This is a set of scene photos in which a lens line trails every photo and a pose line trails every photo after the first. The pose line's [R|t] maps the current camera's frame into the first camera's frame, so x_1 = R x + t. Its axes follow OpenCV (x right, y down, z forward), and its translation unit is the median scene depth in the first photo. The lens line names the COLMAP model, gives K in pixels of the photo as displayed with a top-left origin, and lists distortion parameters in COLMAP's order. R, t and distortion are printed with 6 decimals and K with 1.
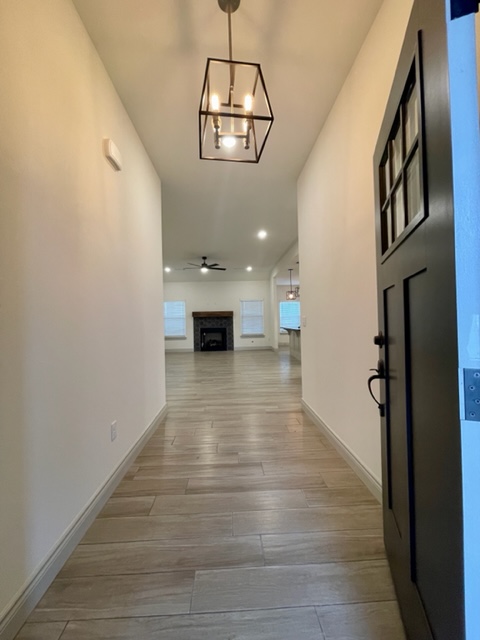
lens RADIAL K [[257.8, 0, 241.1], [0, 257.8, 315.8], [0, 0, 1]] dist [0.001273, -0.001217]
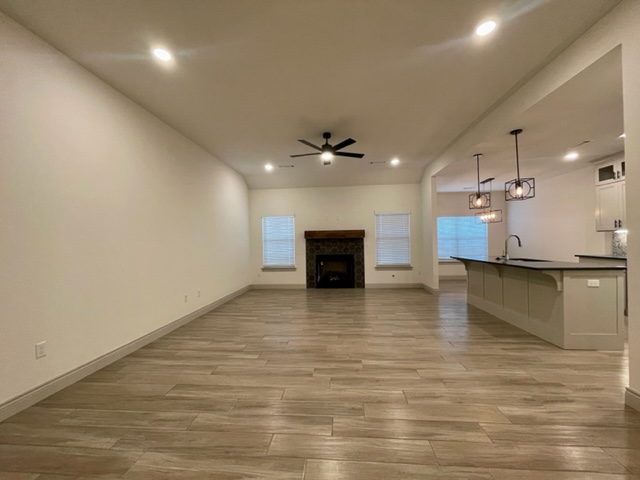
lens RADIAL K [[257.8, 0, 319.2], [0, 257.8, 236.4], [0, 0, 1]] dist [0.001273, -0.001217]
pose [[0.992206, 0.002029, -0.124591, -0.063405], [-0.001924, 0.999998, 0.000966, -0.001944], [0.124593, -0.000719, 0.992208, 0.316678]]
